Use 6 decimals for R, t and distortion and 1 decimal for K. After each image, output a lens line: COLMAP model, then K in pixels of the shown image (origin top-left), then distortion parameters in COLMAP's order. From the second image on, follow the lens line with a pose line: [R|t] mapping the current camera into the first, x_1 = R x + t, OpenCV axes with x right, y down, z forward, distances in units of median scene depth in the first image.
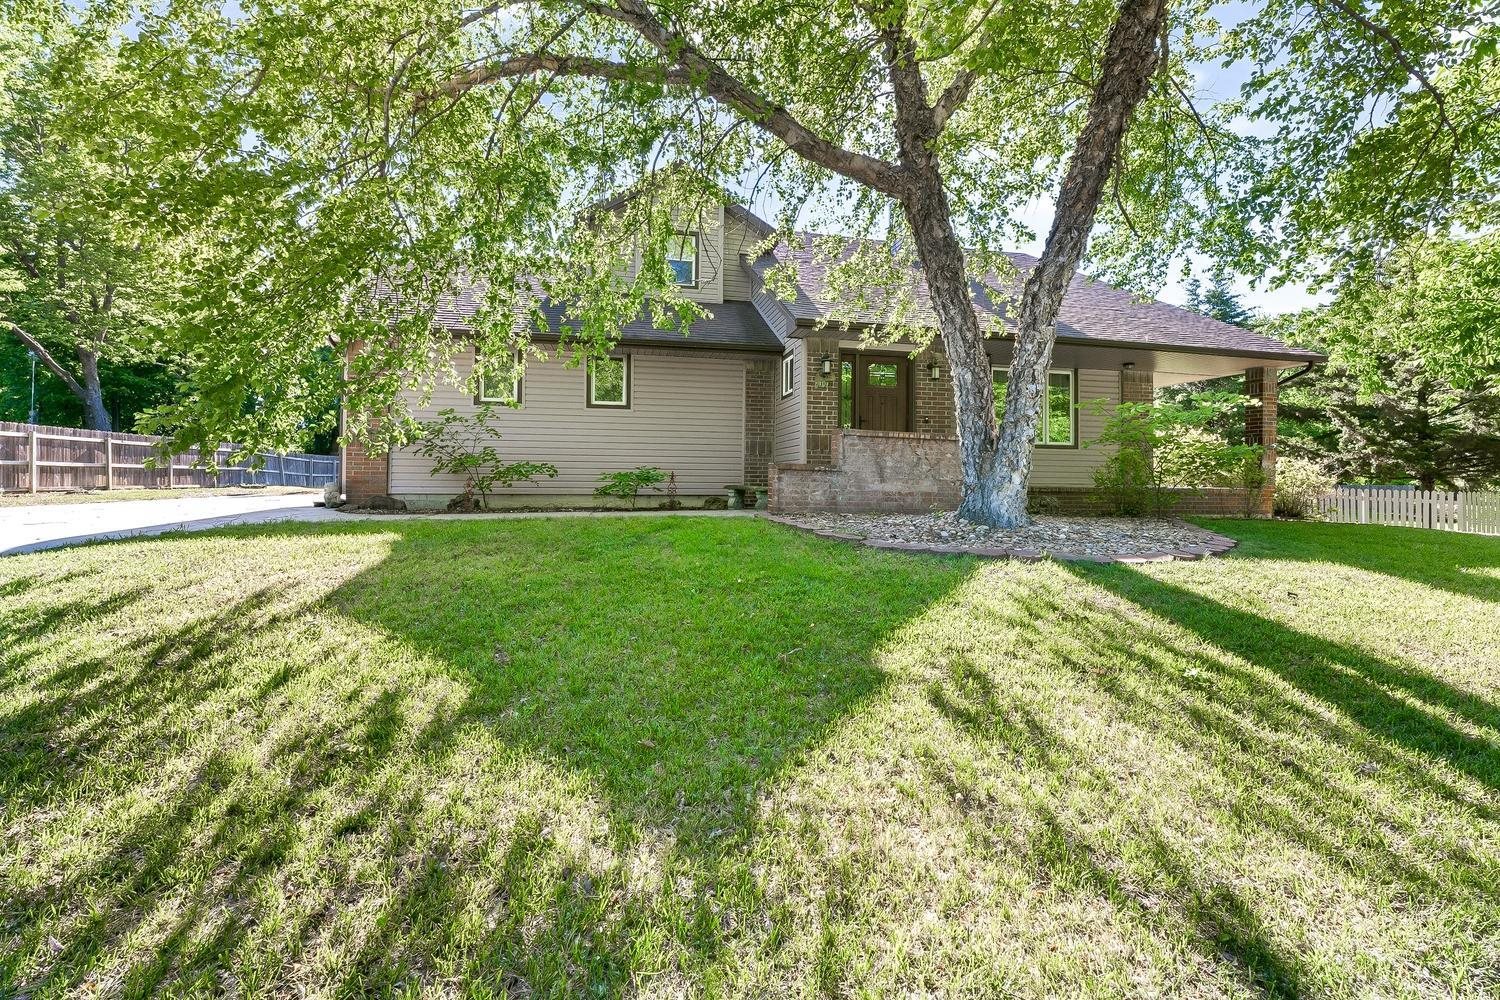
lens RADIAL K [[597.3, 0, 746.0], [0, 597.3, 494.0], [0, 0, 1]] dist [-0.002904, -0.000102]
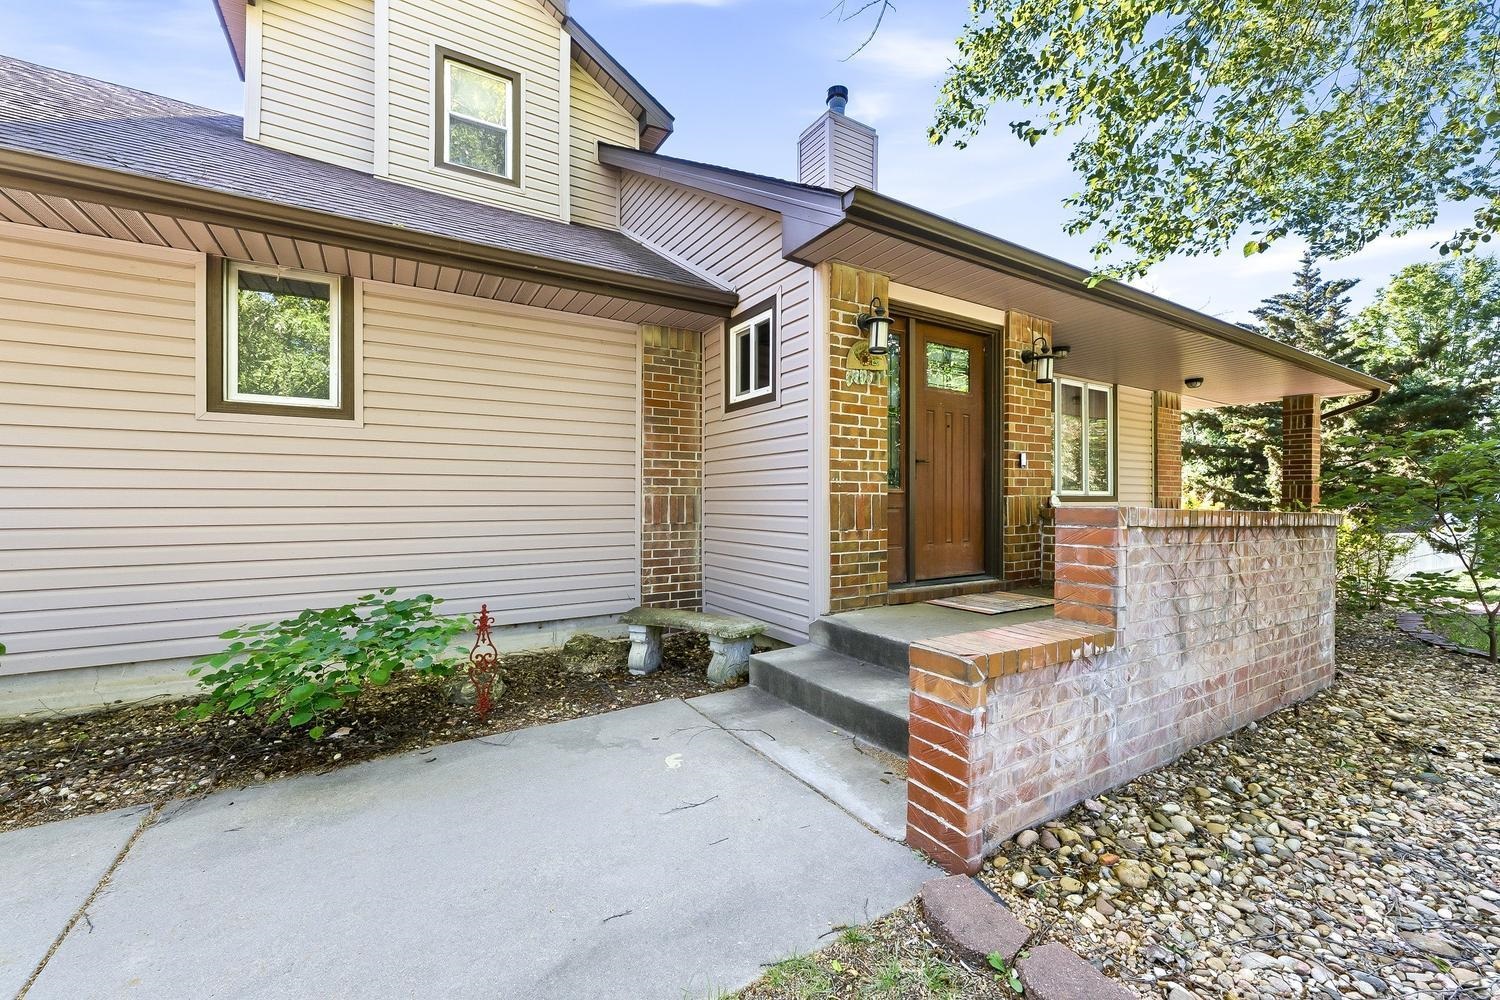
lens RADIAL K [[597.3, 0, 761.3], [0, 597.3, 500.9], [0, 0, 1]] dist [-0.002904, -0.000102]
pose [[0.936946, -0.010650, 0.349312, -0.080524], [0.018631, 0.999636, -0.019497, -0.077131], [-0.348977, 0.024775, 0.936804, 0.549289]]
